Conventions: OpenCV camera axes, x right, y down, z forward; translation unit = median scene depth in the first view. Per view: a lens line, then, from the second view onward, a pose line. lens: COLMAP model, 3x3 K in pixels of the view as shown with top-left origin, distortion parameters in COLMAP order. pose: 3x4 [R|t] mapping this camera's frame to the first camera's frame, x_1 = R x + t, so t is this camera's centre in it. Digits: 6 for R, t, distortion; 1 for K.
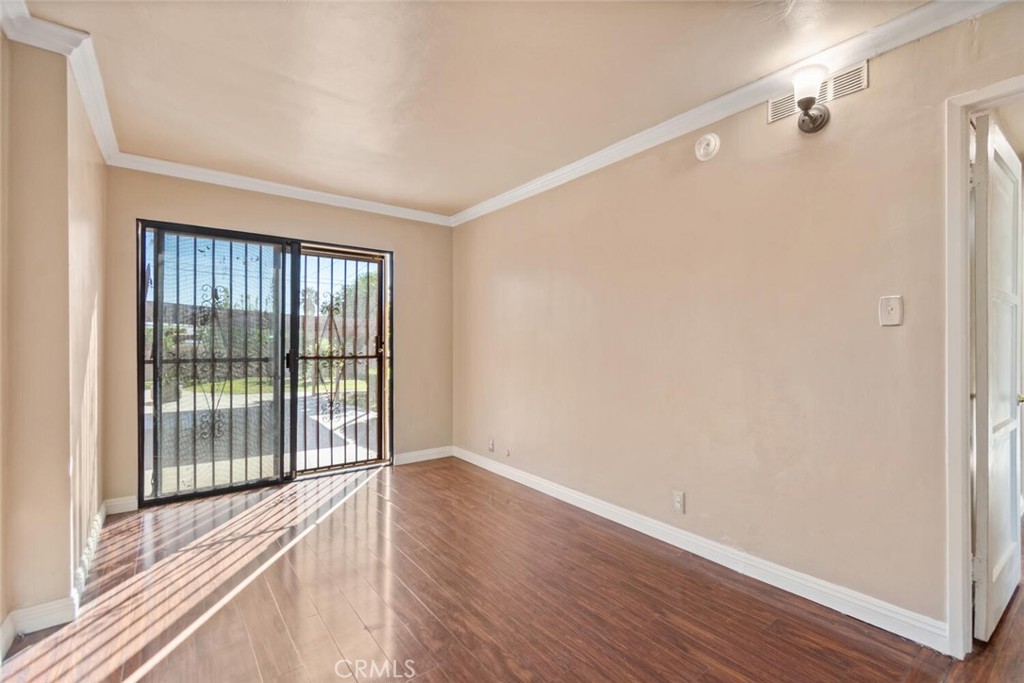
lens RADIAL K [[464.9, 0, 541.7], [0, 464.9, 345.9], [0, 0, 1]] dist [-0.000524, -0.000315]
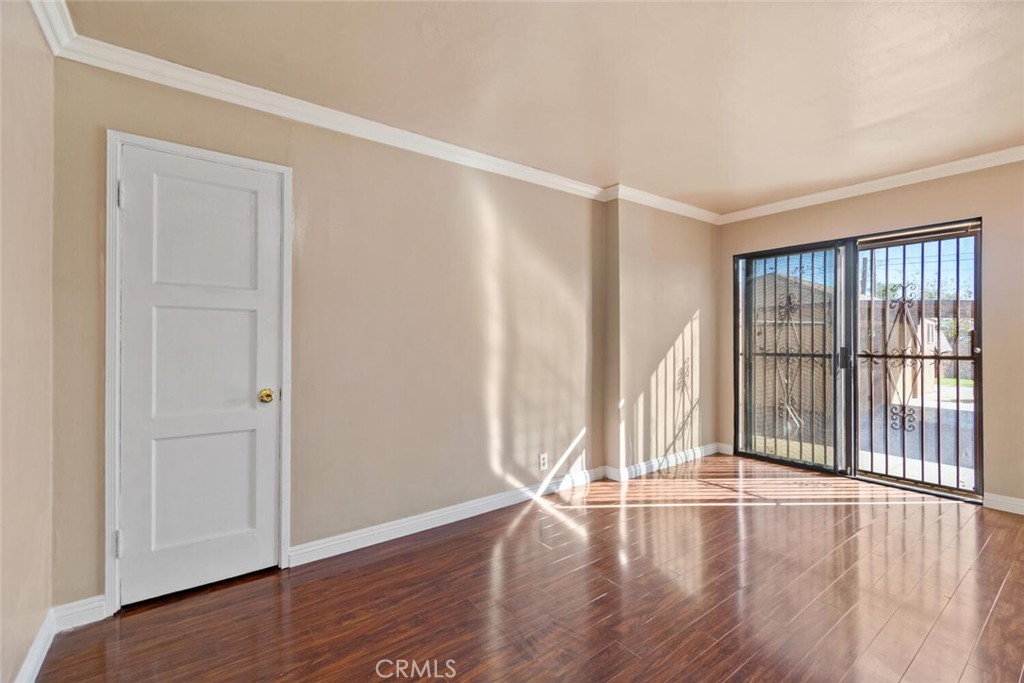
lens RADIAL K [[455.0, 0, 541.8], [0, 455.0, 339.7], [0, 0, 1]] dist [0.000656, -0.000238]
pose [[-0.005847, -0.001584, -0.999982, 0.587357], [-0.004573, 0.999988, -0.001557, -0.004144], [0.999972, 0.004564, -0.005854, 0.430182]]
